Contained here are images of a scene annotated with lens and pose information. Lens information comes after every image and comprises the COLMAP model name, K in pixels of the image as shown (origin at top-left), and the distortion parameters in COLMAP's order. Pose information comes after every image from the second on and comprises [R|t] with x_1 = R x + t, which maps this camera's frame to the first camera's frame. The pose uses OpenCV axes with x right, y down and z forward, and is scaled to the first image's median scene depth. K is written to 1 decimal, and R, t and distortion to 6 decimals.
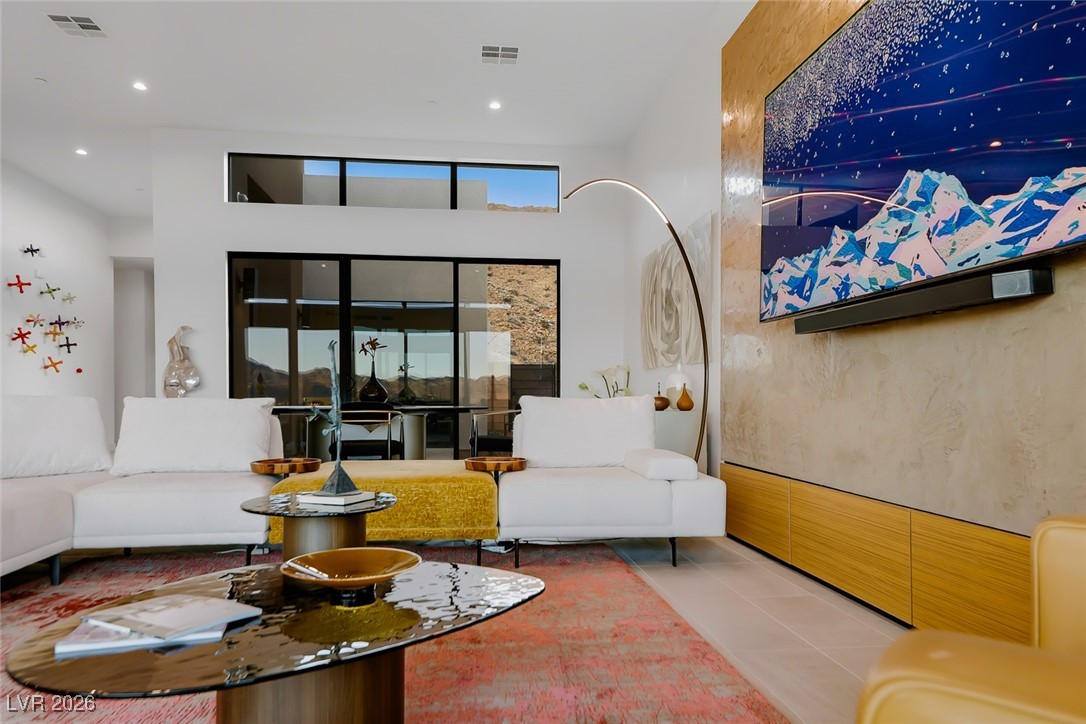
lens RADIAL K [[713.2, 0, 540.3], [0, 713.2, 408.6], [0, 0, 1]] dist [0.025771, 0.002382]
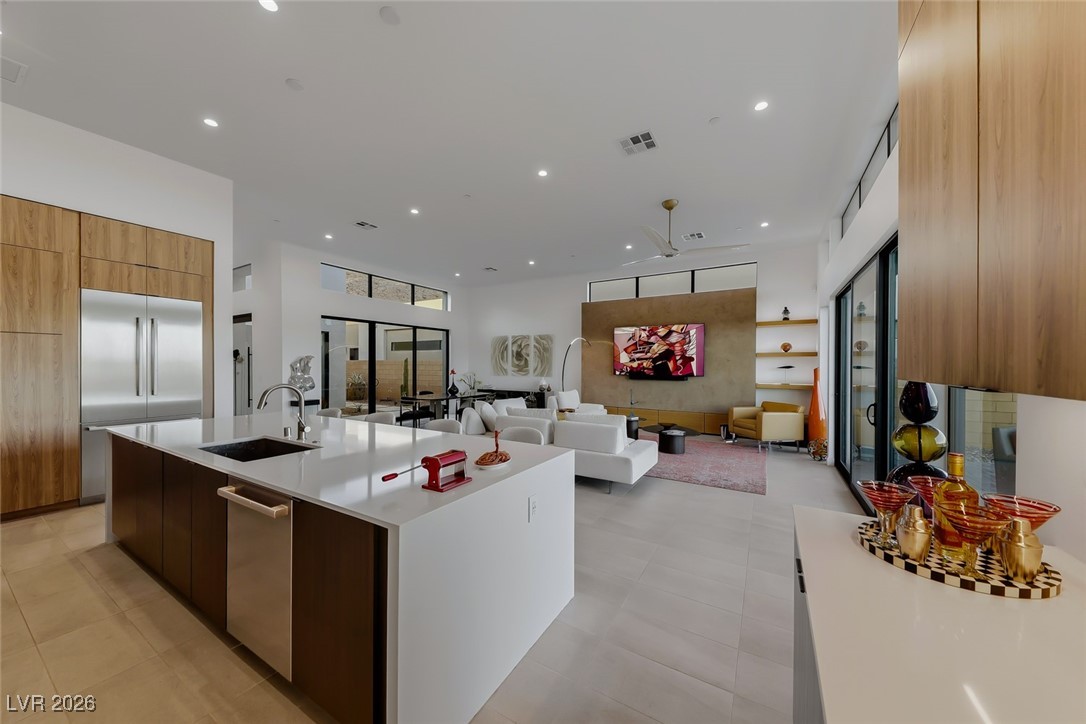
lens RADIAL K [[376.0, 0, 543.7], [0, 376.0, 368.2], [0, 0, 1]] dist [0.001986, -0.002476]
pose [[0.607991, -0.002788, 0.793939, -0.852988], [0.007451, 0.999970, -0.002194, -0.072245], [-0.793909, 0.007249, 0.607994, -0.058858]]
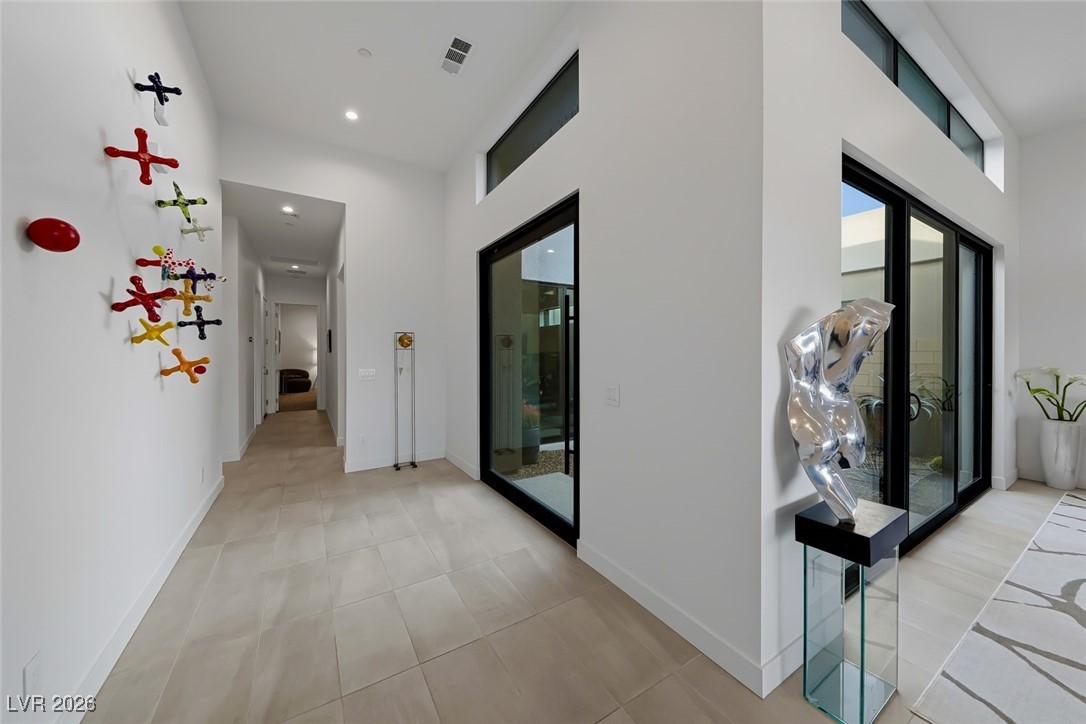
lens RADIAL K [[384.0, 0, 542.5], [0, 384.0, 355.5], [0, 0, 1]] dist [0.000674, -0.000051]
pose [[0.905532, 0.000026, 0.424277, -0.706237], [0.004879, 0.999933, -0.010474, -0.078855], [-0.424249, 0.011555, 0.905472, 0.844673]]
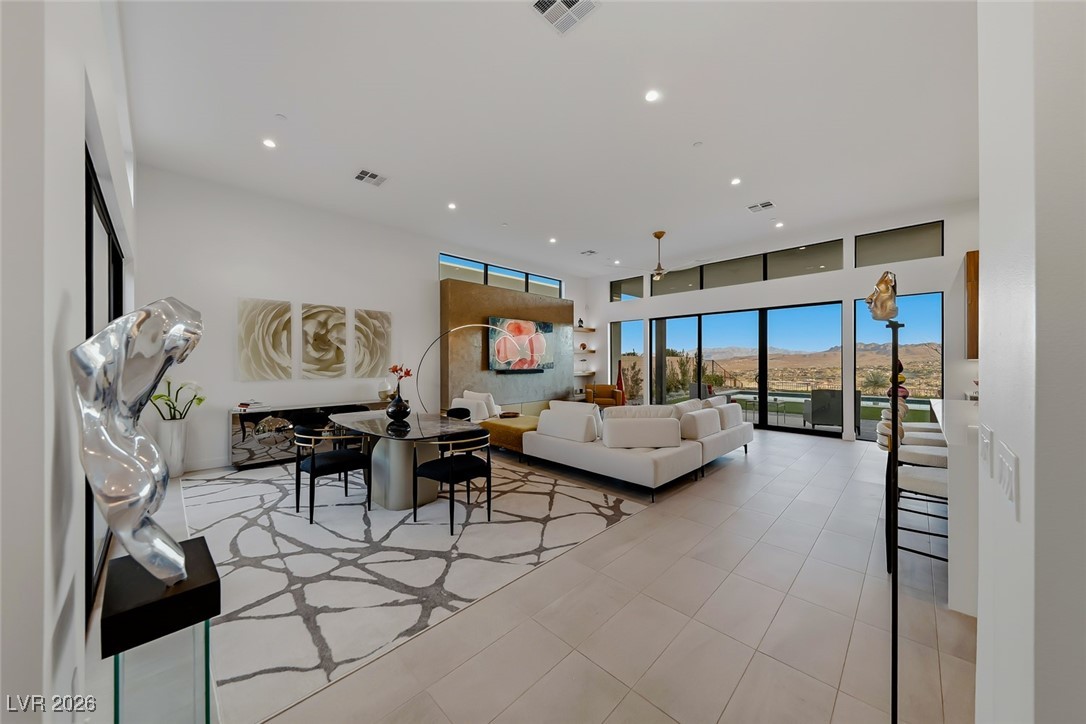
lens RADIAL K [[370.8, 0, 542.4], [0, 370.8, 367.7], [0, 0, 1]] dist [0.033248, -0.000035]
pose [[-0.623923, -0.009334, 0.781430, -0.692310], [0.015746, 0.999576, 0.024511, -0.081123], [-0.781327, 0.027597, -0.623511, 0.930590]]
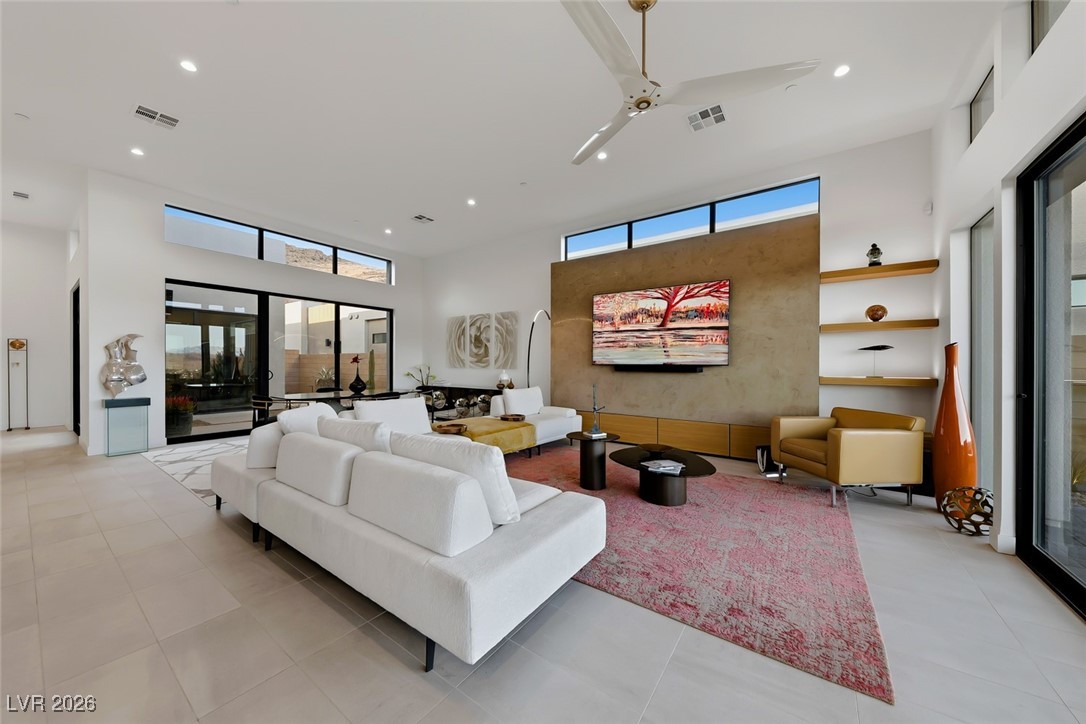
lens RADIAL K [[373.9, 0, 543.0], [0, 373.9, 364.4], [0, 0, 1]] dist [0.000560, -0.000233]
pose [[0.674270, 0.004172, 0.738473, -0.471910], [0.006440, 0.999913, -0.011529, -0.046610], [-0.738457, 0.012530, 0.674184, 0.019689]]
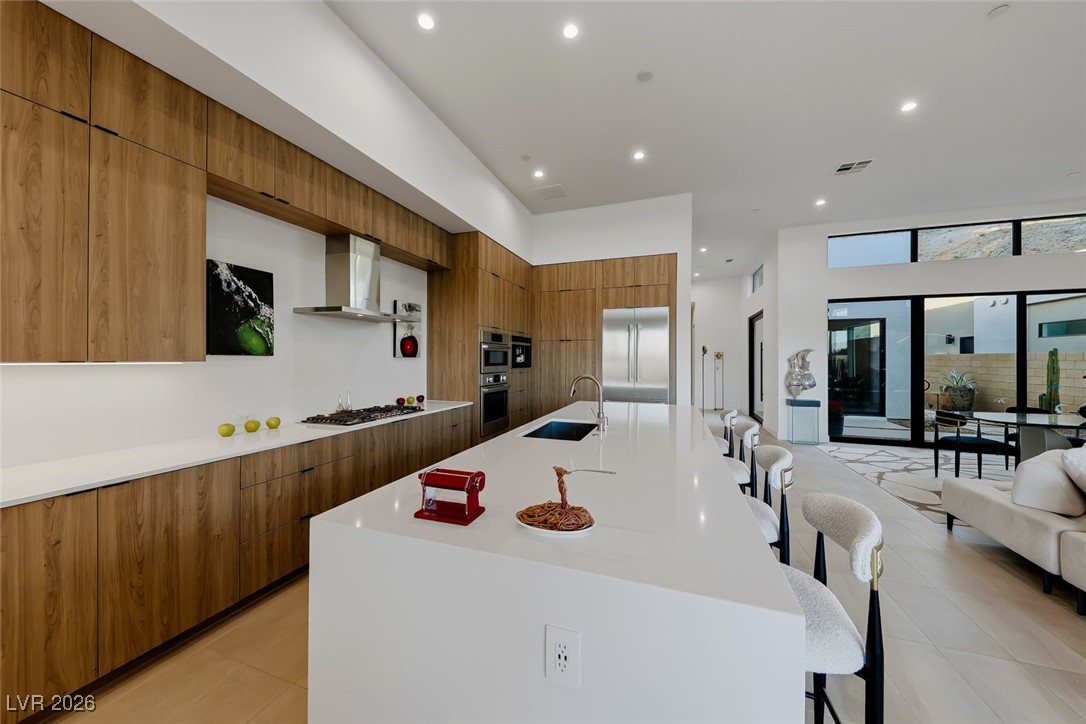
lens RADIAL K [[378.5, 0, 539.9], [0, 378.5, 360.7], [0, 0, 1]] dist [0.001768, -0.000167]
pose [[0.894278, 0.004985, -0.447484, -0.619581], [-0.010425, 0.999899, -0.009695, -0.070734], [0.447390, 0.013335, 0.894240, -0.015299]]
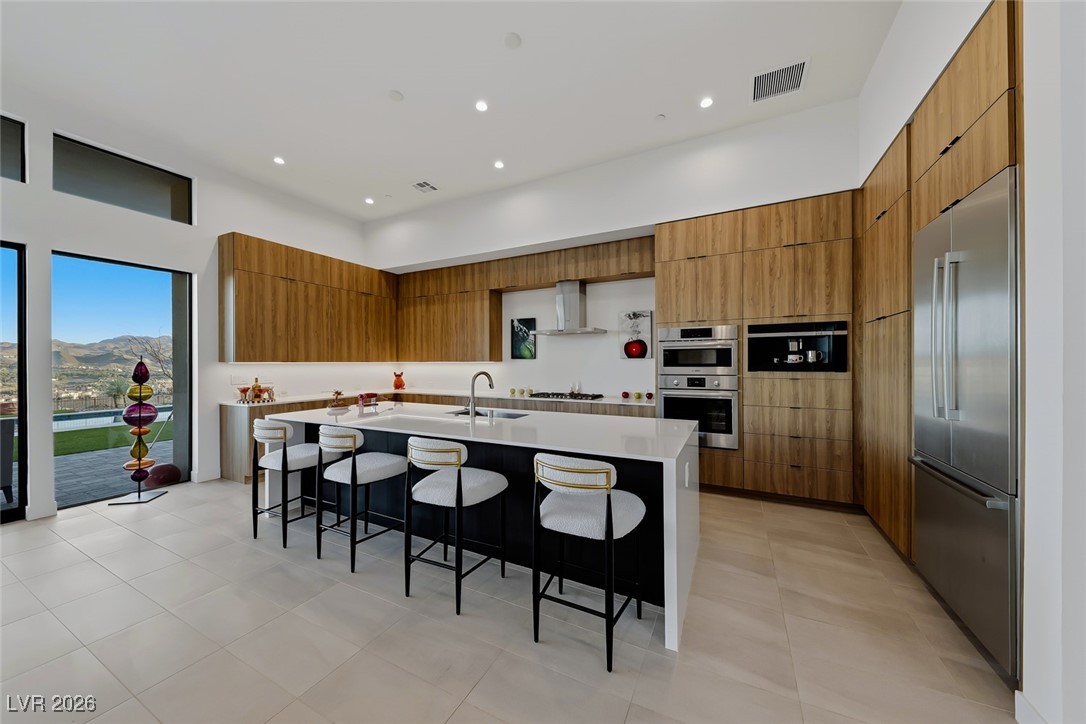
lens RADIAL K [[373.9, 0, 543.0], [0, 373.9, 364.4], [0, 0, 1]] dist [0.000560, -0.000233]
pose [[-0.557387, 0.006482, -0.830228, -0.426633], [-0.008562, 0.999871, 0.013554, -0.075670], [0.830209, 0.014663, -0.557260, 0.601412]]
